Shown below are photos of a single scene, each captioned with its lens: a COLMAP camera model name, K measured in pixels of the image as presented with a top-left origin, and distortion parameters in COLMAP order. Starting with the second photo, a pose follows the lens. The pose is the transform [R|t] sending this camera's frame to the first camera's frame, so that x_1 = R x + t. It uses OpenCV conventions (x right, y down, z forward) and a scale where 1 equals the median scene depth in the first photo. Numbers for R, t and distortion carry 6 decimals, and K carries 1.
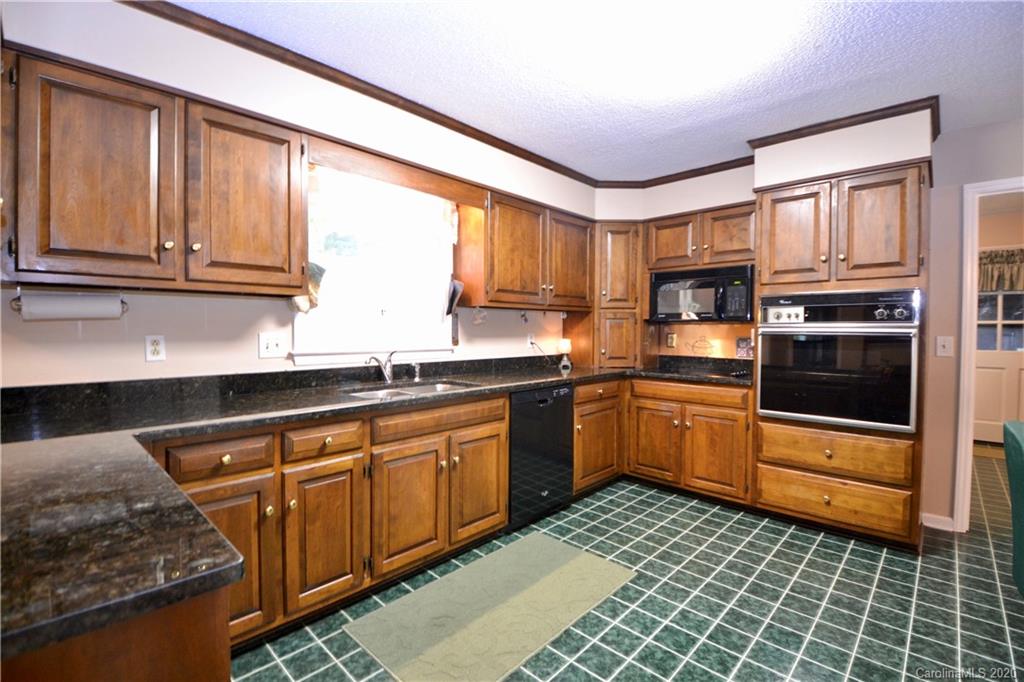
lens RADIAL K [[456.8, 0, 504.2], [0, 456.8, 341.8], [0, 0, 1]] dist [0.003217, -0.013242]
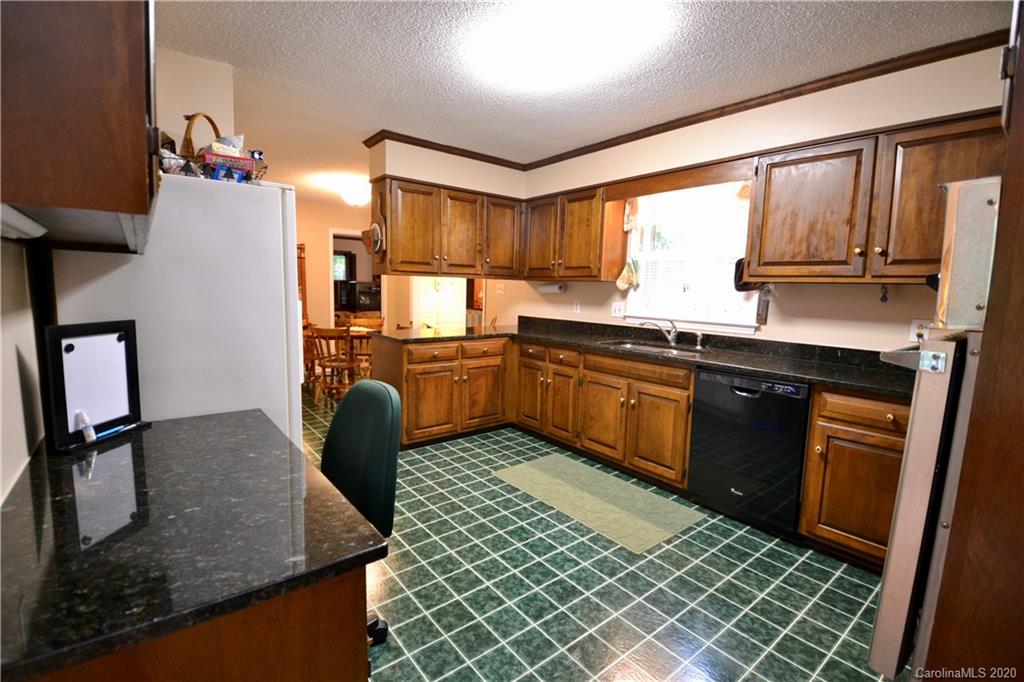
lens RADIAL K [[456.8, 0, 504.2], [0, 456.8, 341.8], [0, 0, 1]] dist [0.003217, -0.013242]
pose [[-0.133080, 0.107599, -0.985247, 1.126426], [-0.054944, 0.991760, 0.115732, -0.042875], [0.989581, 0.069535, -0.126072, 0.721983]]
